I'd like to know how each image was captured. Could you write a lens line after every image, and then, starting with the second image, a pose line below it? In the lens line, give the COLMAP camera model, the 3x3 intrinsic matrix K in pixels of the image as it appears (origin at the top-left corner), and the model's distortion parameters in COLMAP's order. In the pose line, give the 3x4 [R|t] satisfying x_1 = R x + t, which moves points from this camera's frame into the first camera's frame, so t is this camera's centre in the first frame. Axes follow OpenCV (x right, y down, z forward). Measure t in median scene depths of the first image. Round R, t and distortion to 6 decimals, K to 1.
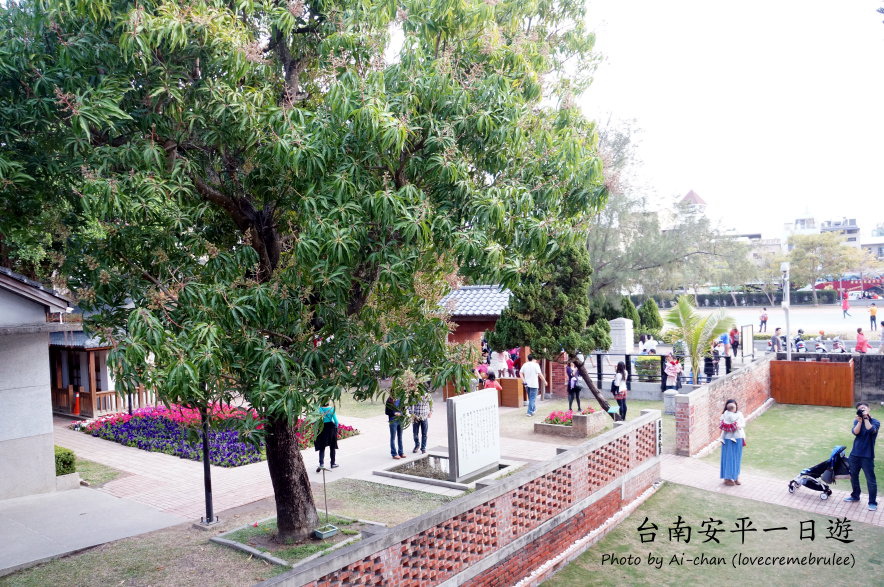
lens RADIAL K [[720.7, 0, 442.0], [0, 720.7, 293.5], [0, 0, 1]] dist [-0.169911, 0.145694]
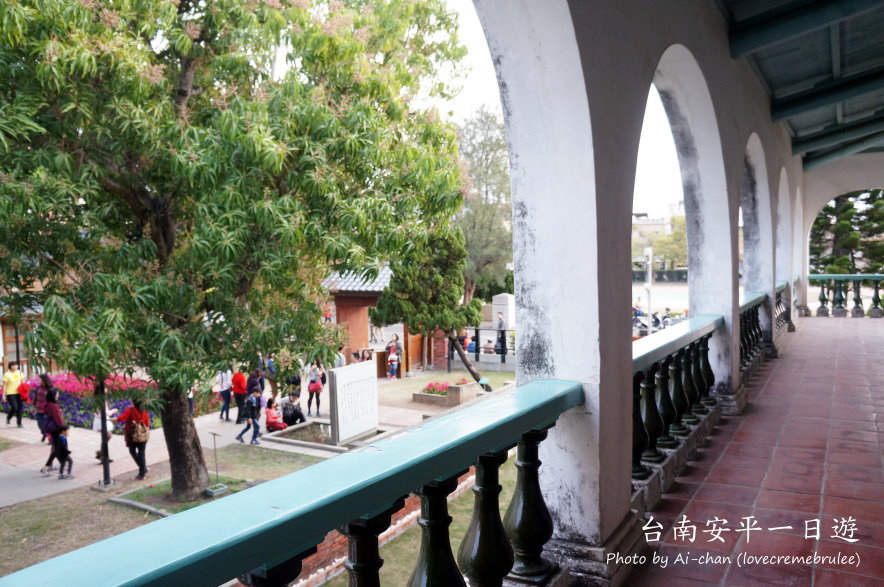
lens RADIAL K [[720.7, 0, 442.0], [0, 720.7, 293.5], [0, 0, 1]] dist [-0.169911, 0.145694]
pose [[0.989551, 0.013421, 0.143555, 0.038974], [-0.019415, 0.998994, 0.040429, -0.037699], [-0.142867, -0.042794, 0.988816, -0.208317]]
